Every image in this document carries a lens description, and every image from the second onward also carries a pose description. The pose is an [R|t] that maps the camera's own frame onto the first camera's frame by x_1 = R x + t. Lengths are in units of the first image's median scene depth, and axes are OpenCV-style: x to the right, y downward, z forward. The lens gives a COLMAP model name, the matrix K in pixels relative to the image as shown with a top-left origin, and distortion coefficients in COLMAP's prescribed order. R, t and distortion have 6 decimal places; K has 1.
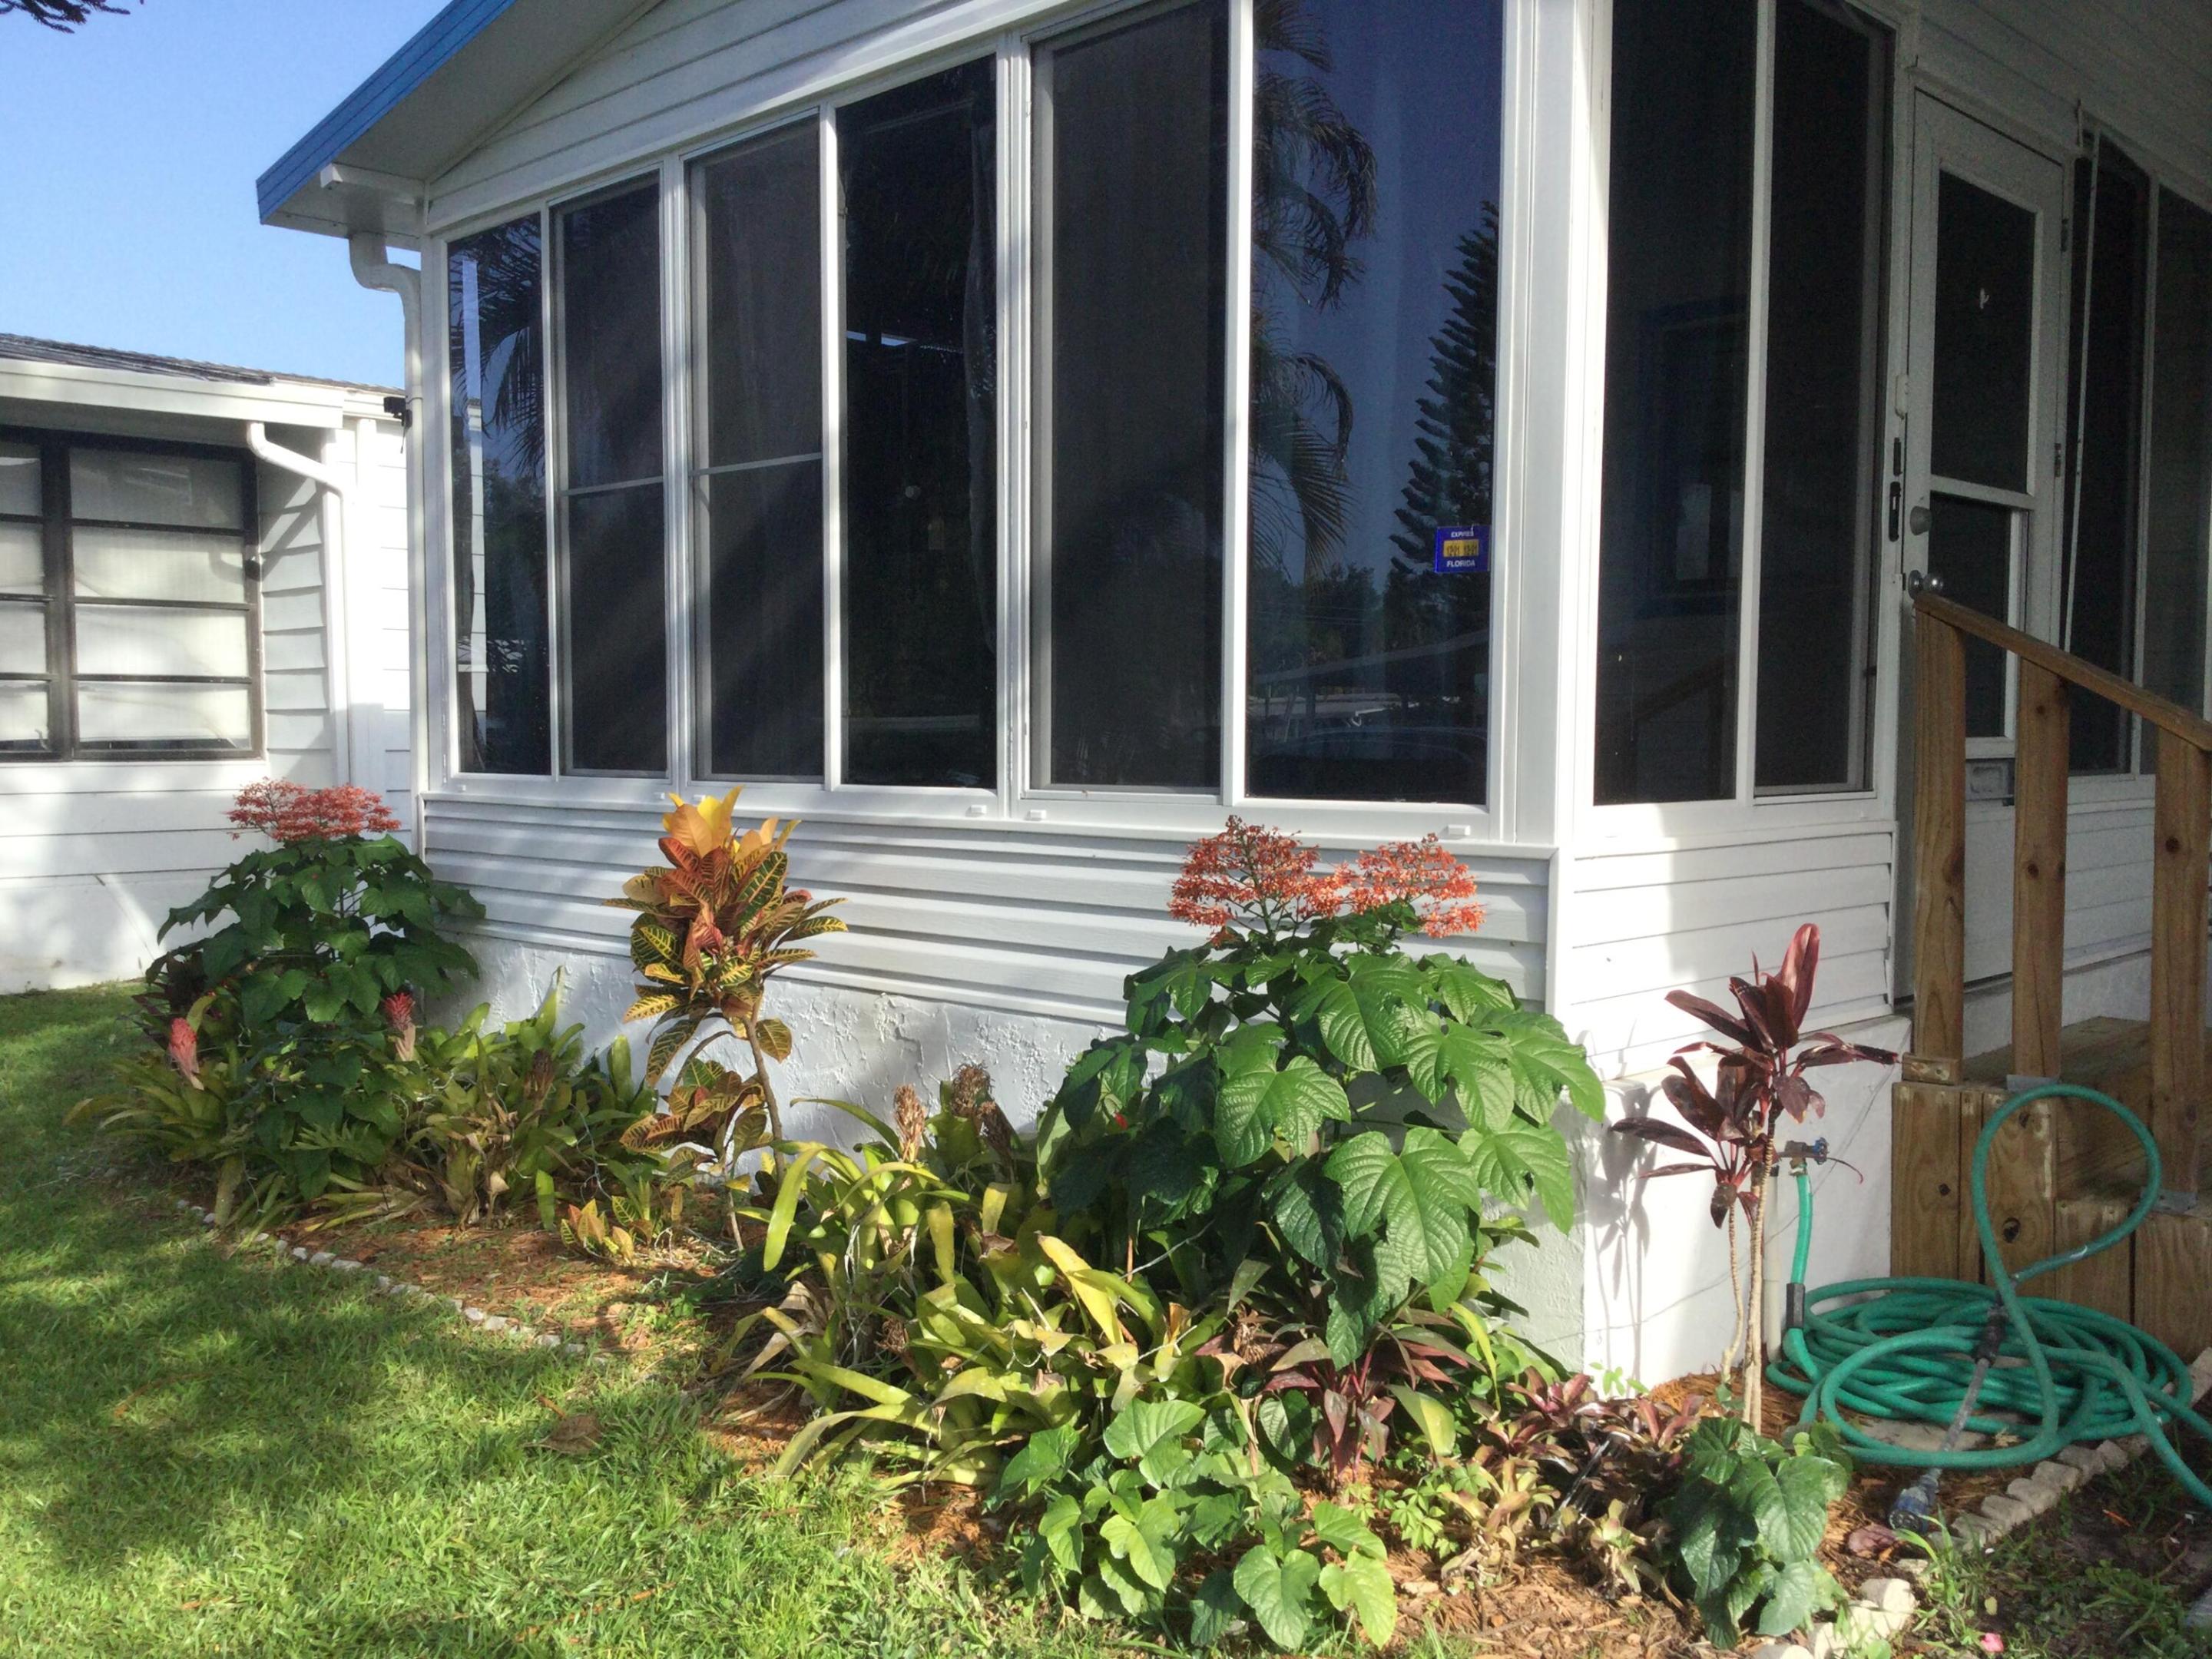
lens RADIAL K [[2001.5, 0, 1105.3], [0, 2001.5, 833.9], [0, 0, 1]] dist [0.088693, -0.152031]
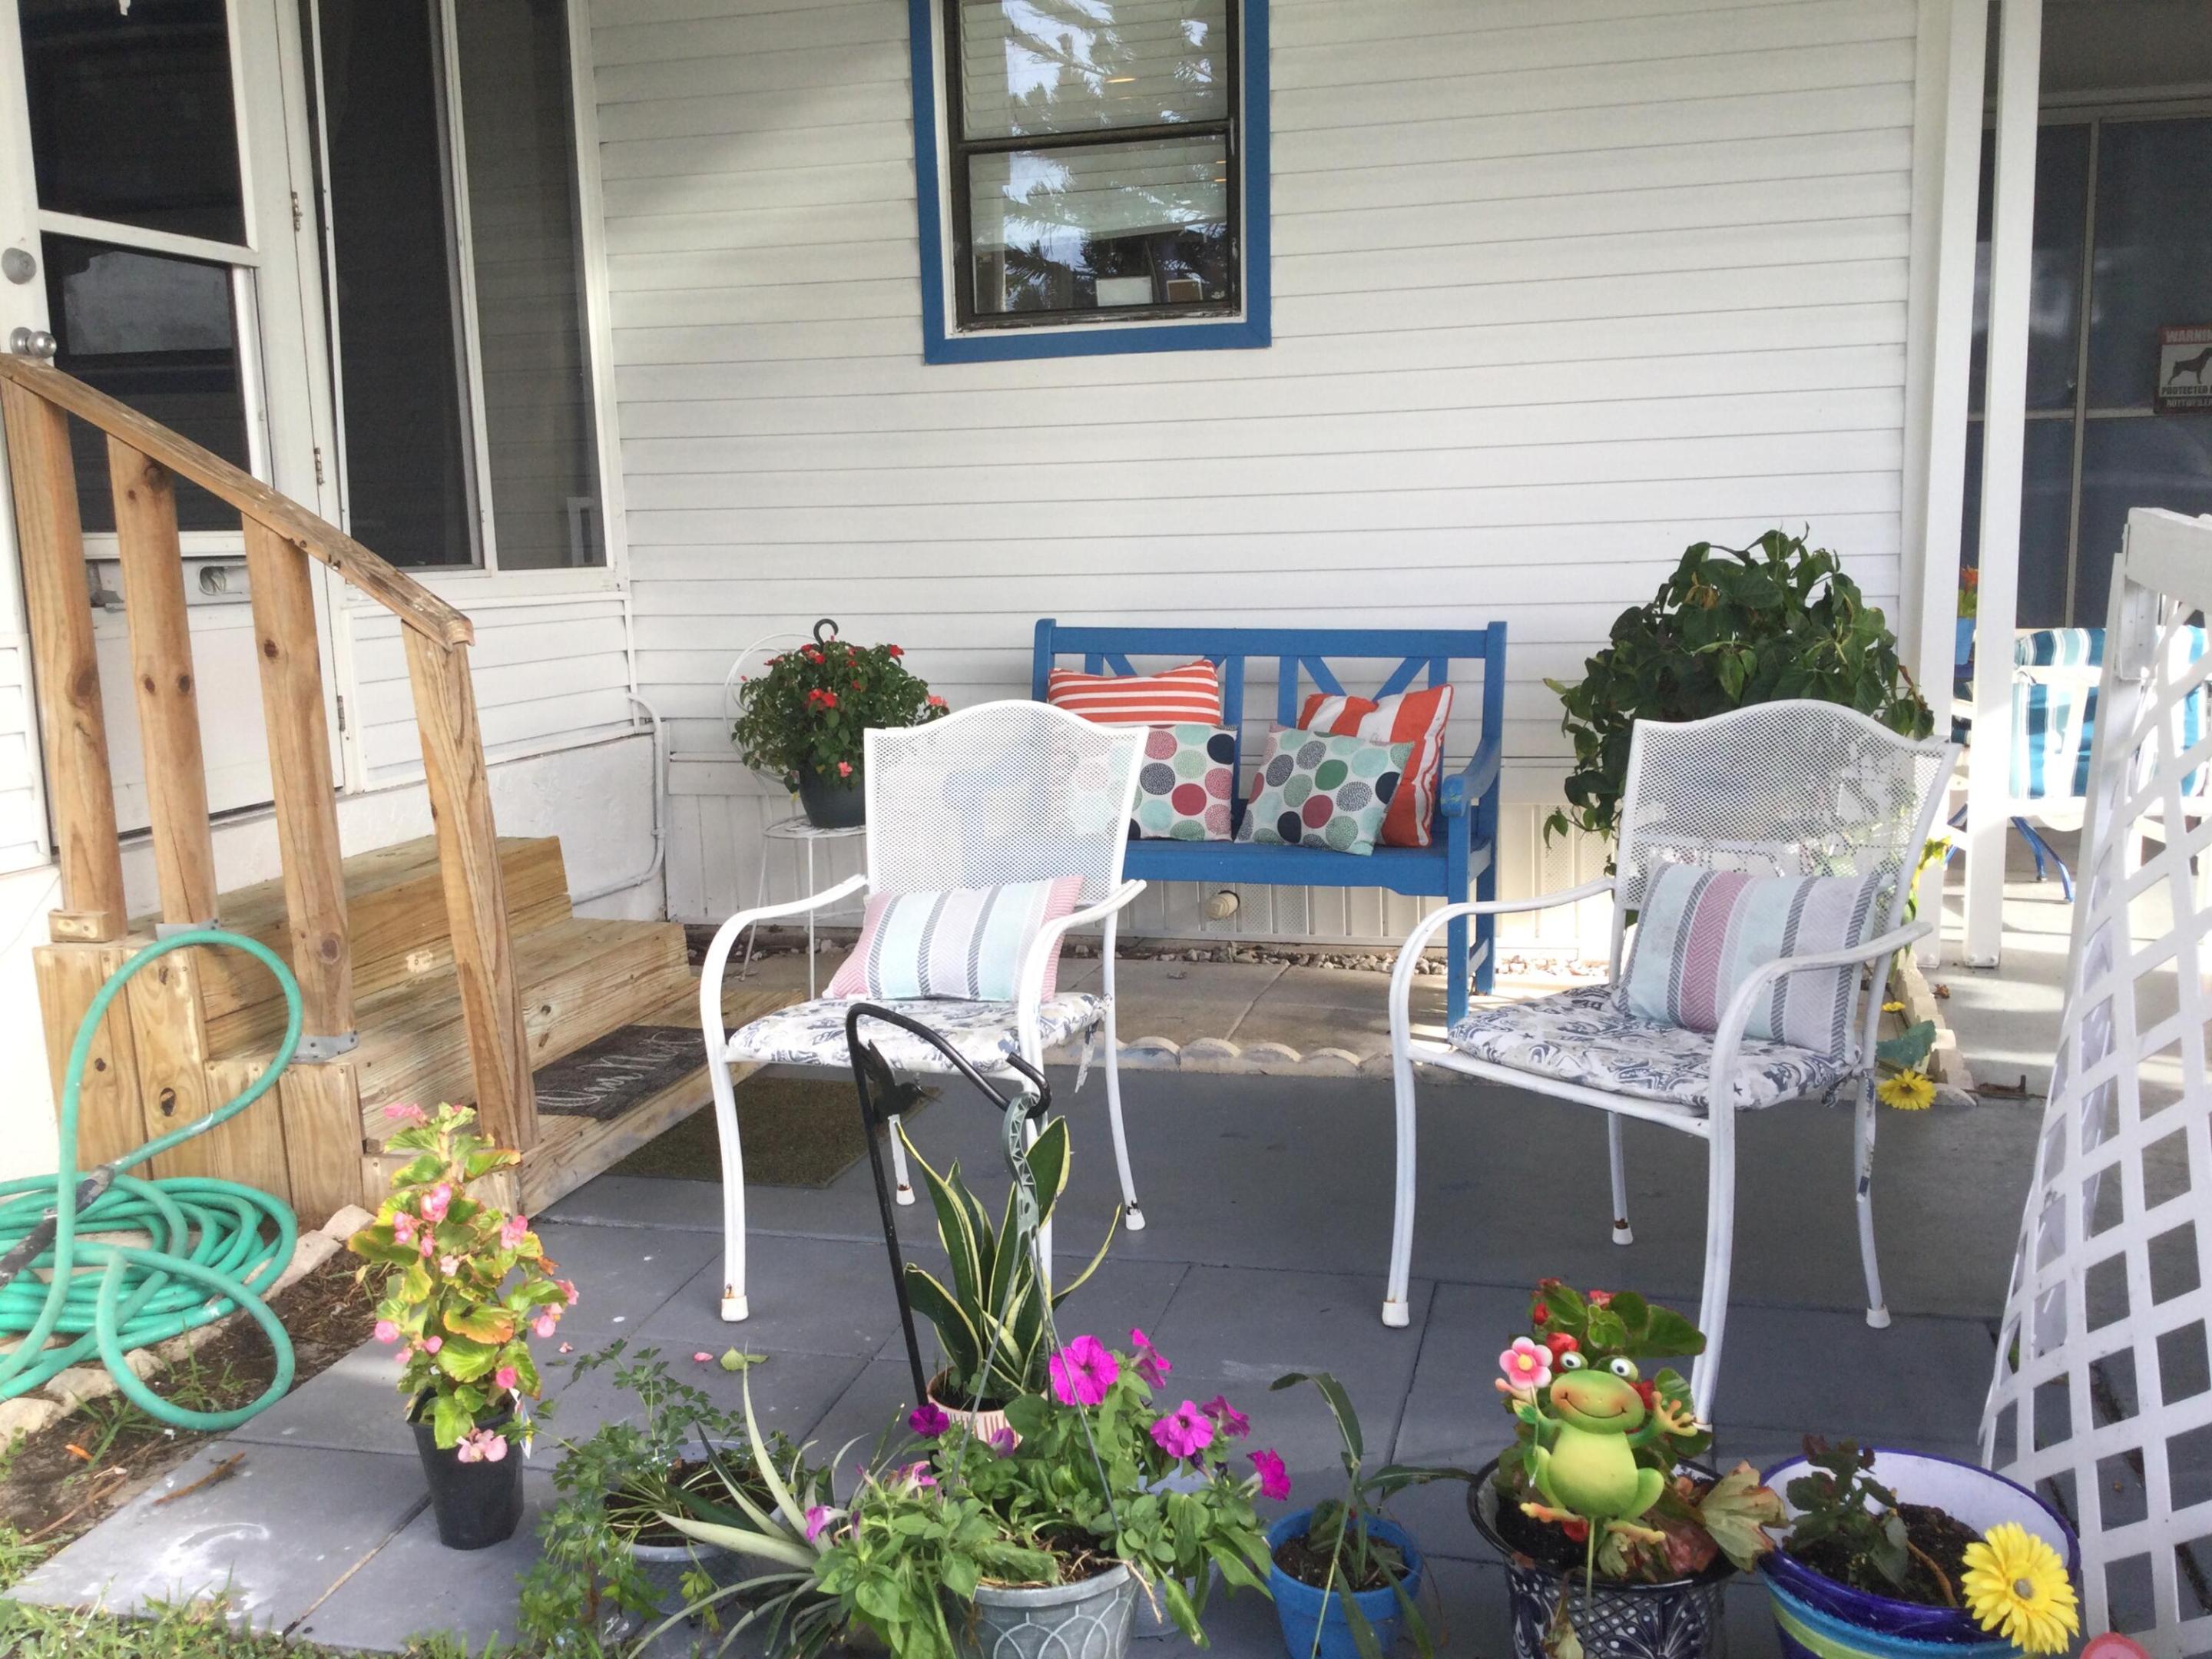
lens RADIAL K [[2001.5, 0, 1108.4], [0, 2001.5, 830.7], [0, 0, 1]] dist [0.088693, -0.152031]
pose [[0.884665, -0.090549, 0.457350, 0.409642], [0.049600, 0.993671, 0.100790, 0.012524], [-0.463582, -0.066480, 0.883557, 0.054138]]
